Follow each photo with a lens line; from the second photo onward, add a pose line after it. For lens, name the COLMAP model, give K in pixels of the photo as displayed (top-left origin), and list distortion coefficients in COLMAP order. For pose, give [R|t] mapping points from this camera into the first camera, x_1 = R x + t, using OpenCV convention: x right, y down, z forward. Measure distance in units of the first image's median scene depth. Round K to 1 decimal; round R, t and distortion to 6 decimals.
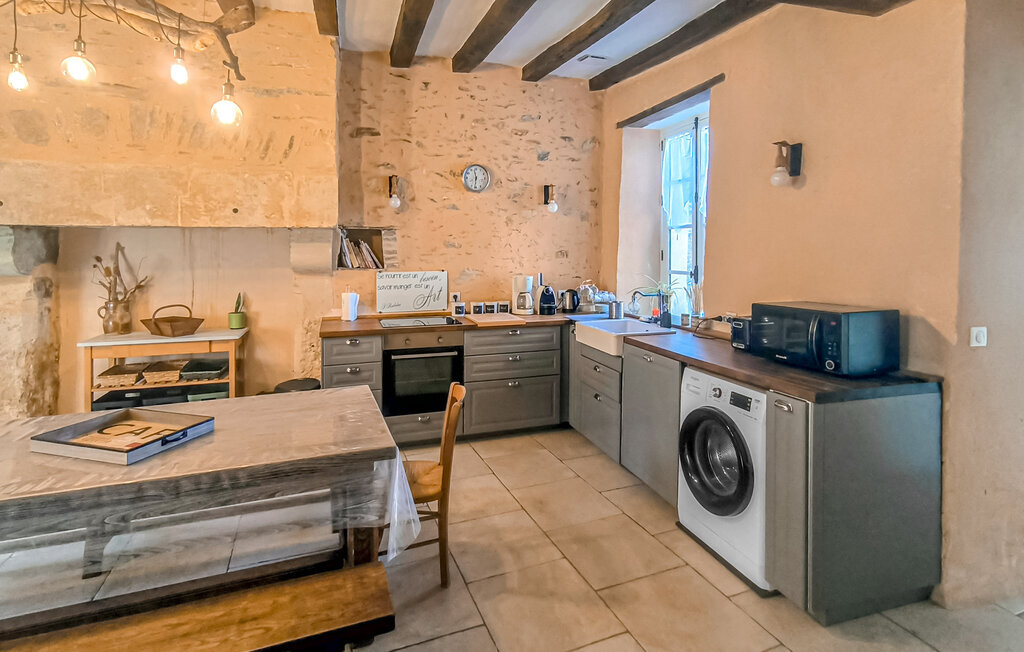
lens RADIAL K [[524.3, 0, 506.1], [0, 524.3, 238.5], [0, 0, 1]] dist [0.002335, 0.001026]
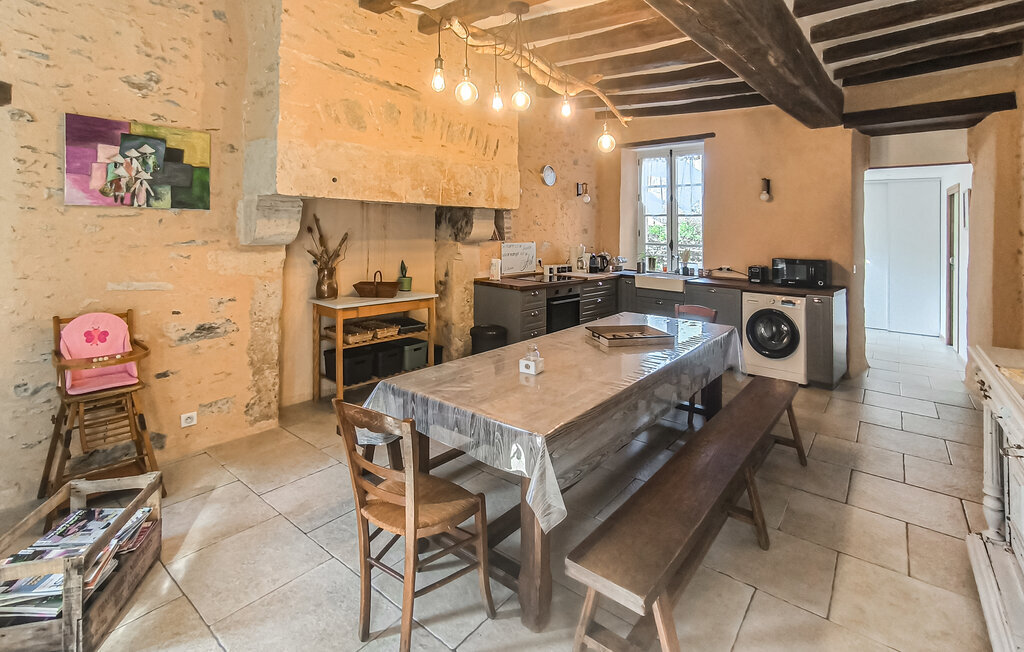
lens RADIAL K [[507.9, 0, 514.0], [0, 507.9, 202.3], [0, 0, 1]] dist [-0.000213, 0.000039]
pose [[0.849902, 0.045446, 0.524978, -0.888864], [-0.032454, 0.998897, -0.033931, 0.004592], [-0.525941, 0.011801, 0.850439, -0.093357]]
